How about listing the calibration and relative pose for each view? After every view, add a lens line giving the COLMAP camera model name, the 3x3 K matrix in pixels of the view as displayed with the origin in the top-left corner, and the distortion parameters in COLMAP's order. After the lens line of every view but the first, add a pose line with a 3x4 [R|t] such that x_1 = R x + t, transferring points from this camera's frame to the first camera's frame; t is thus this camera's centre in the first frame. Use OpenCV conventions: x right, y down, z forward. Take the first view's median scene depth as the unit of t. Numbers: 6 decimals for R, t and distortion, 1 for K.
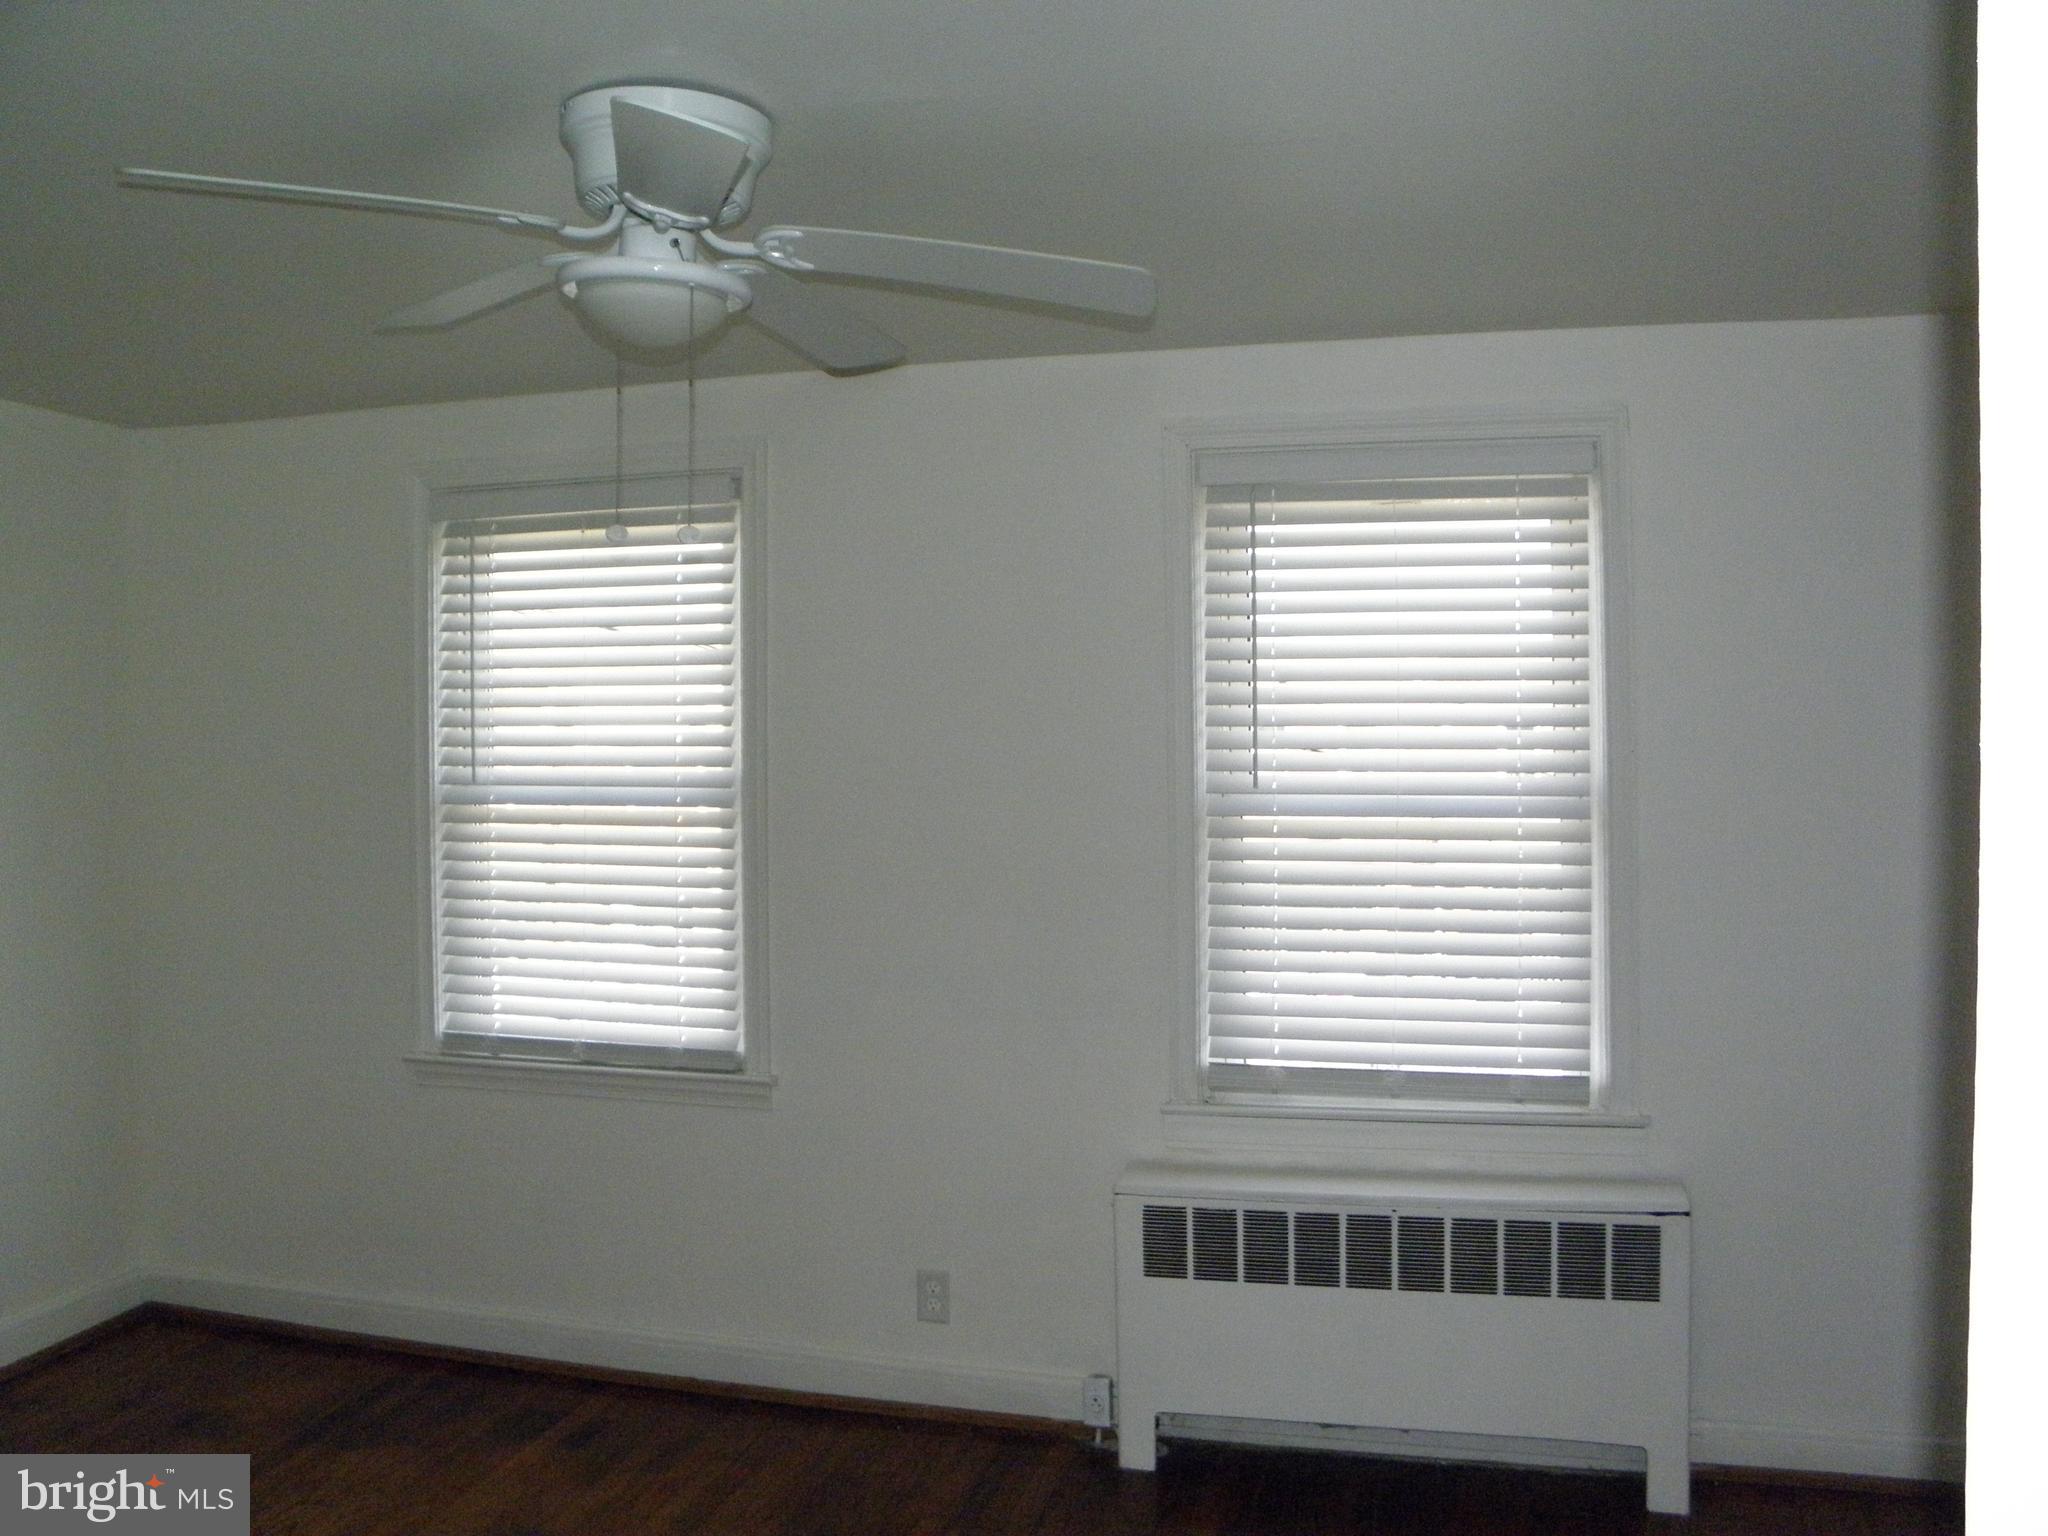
lens RADIAL K [[1724.4, 0, 1019.6], [0, 1724.4, 761.6], [0, 0, 1]] dist [-0.180106, 0.153221]
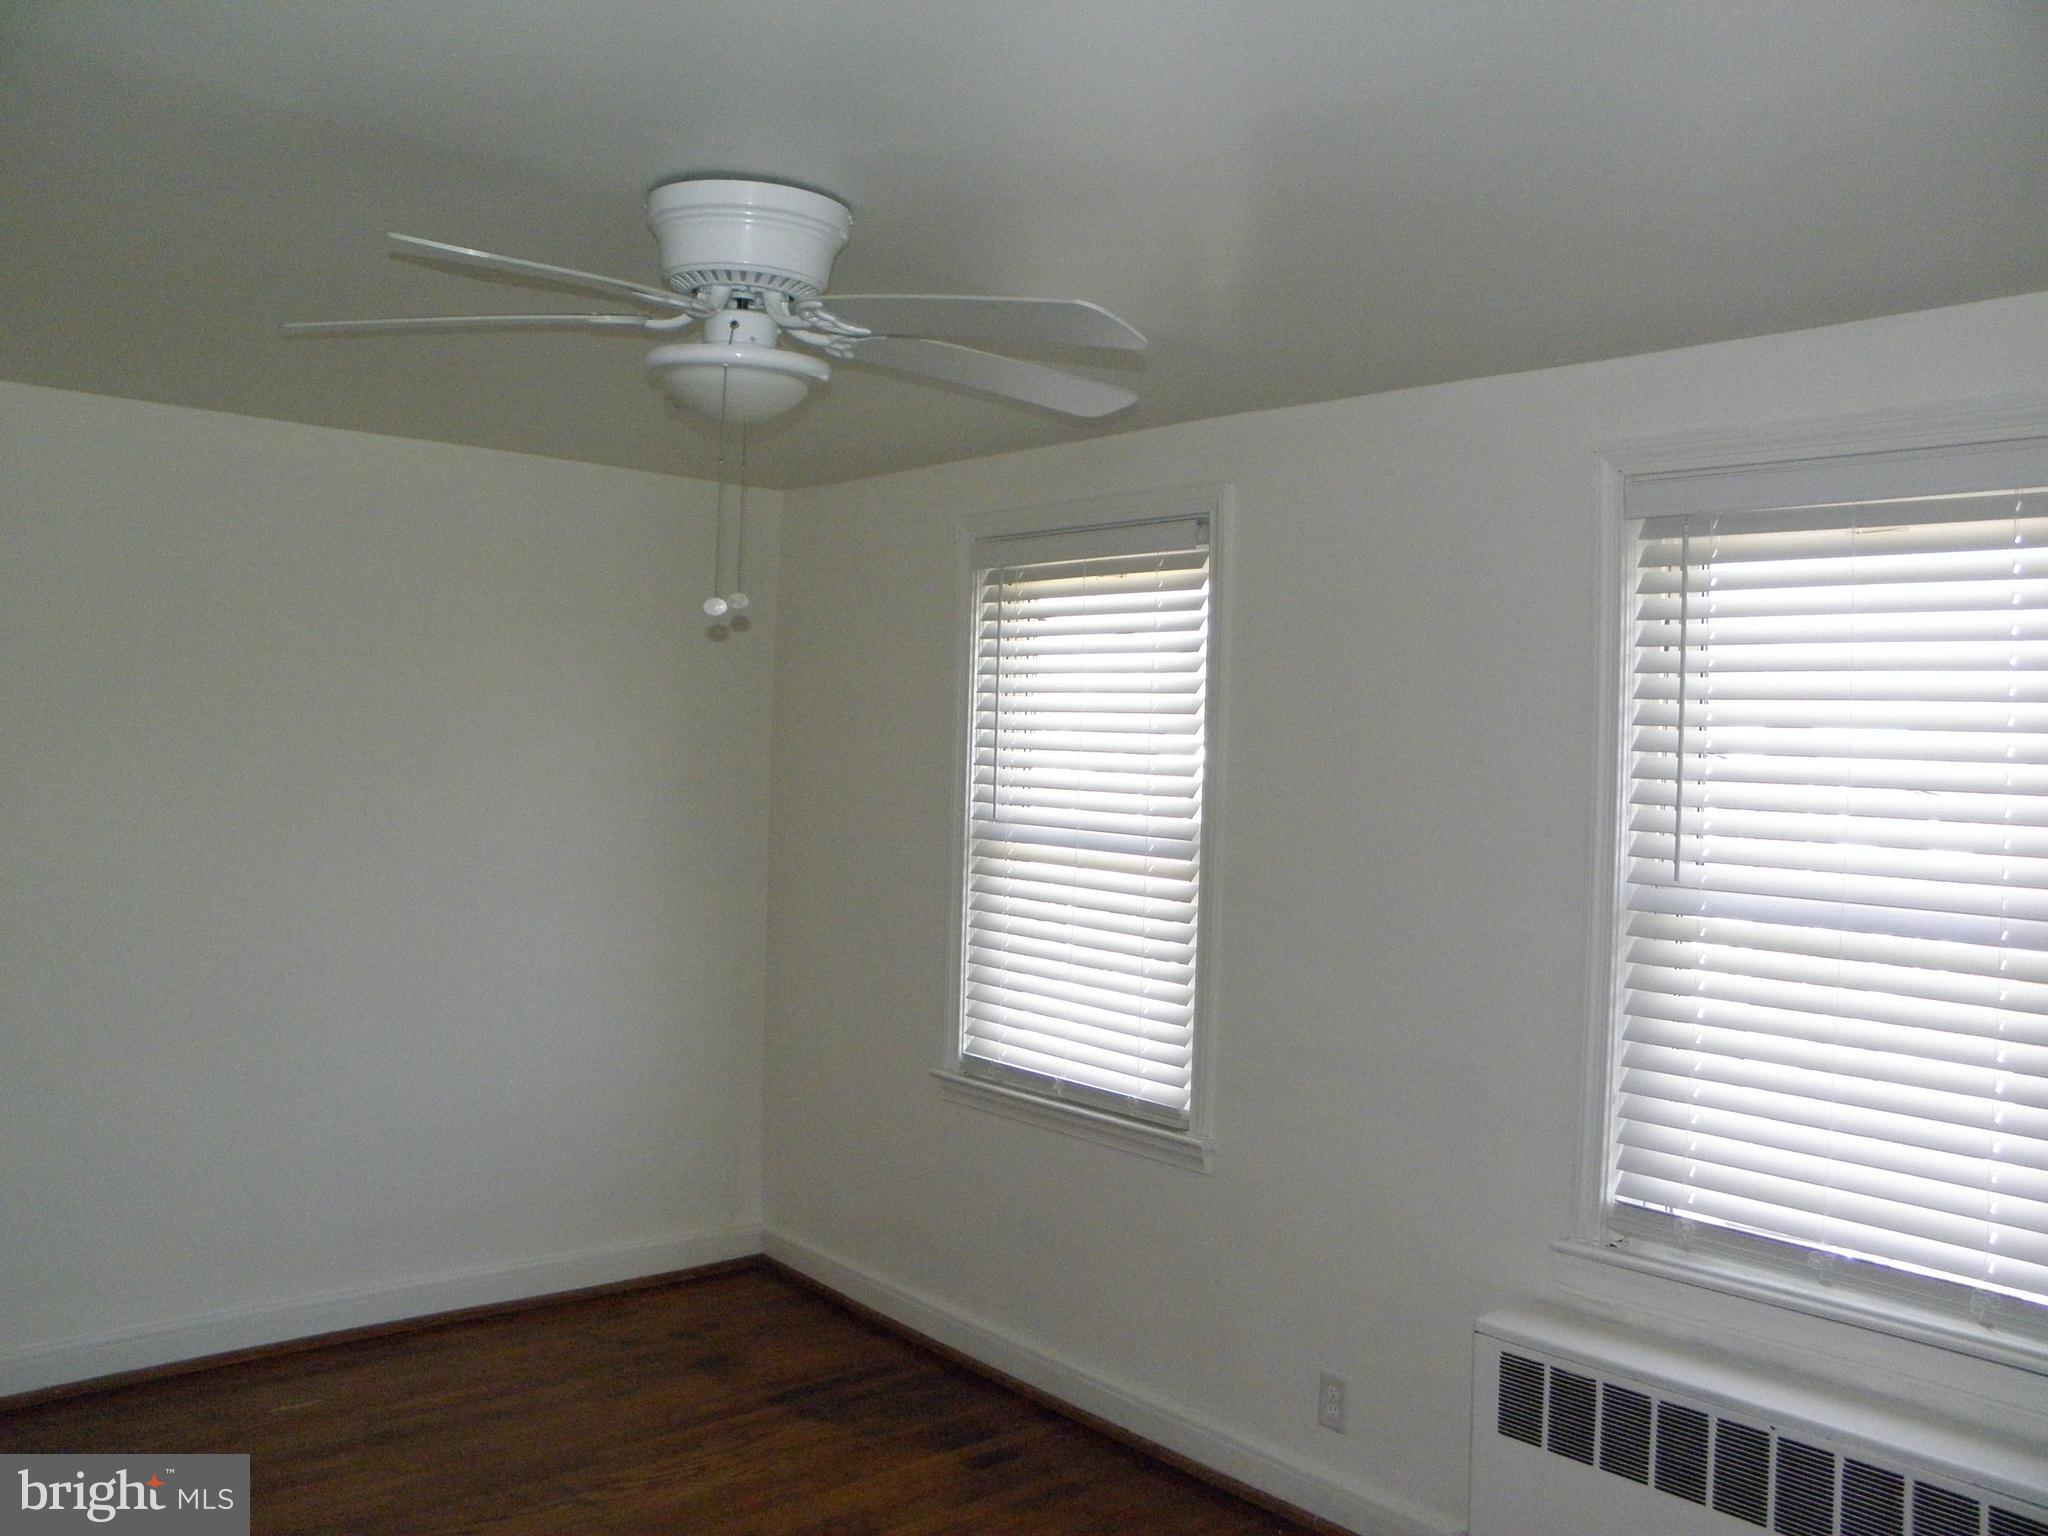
lens RADIAL K [[1724.4, 0, 1026.3], [0, 1724.4, 775.7], [0, 0, 1]] dist [-0.180106, 0.153221]
pose [[0.822486, 0.041497, -0.567270, 0.330035], [-0.042951, 0.999019, 0.010805, -0.030352], [0.567161, 0.015478, 0.823461, 0.149150]]
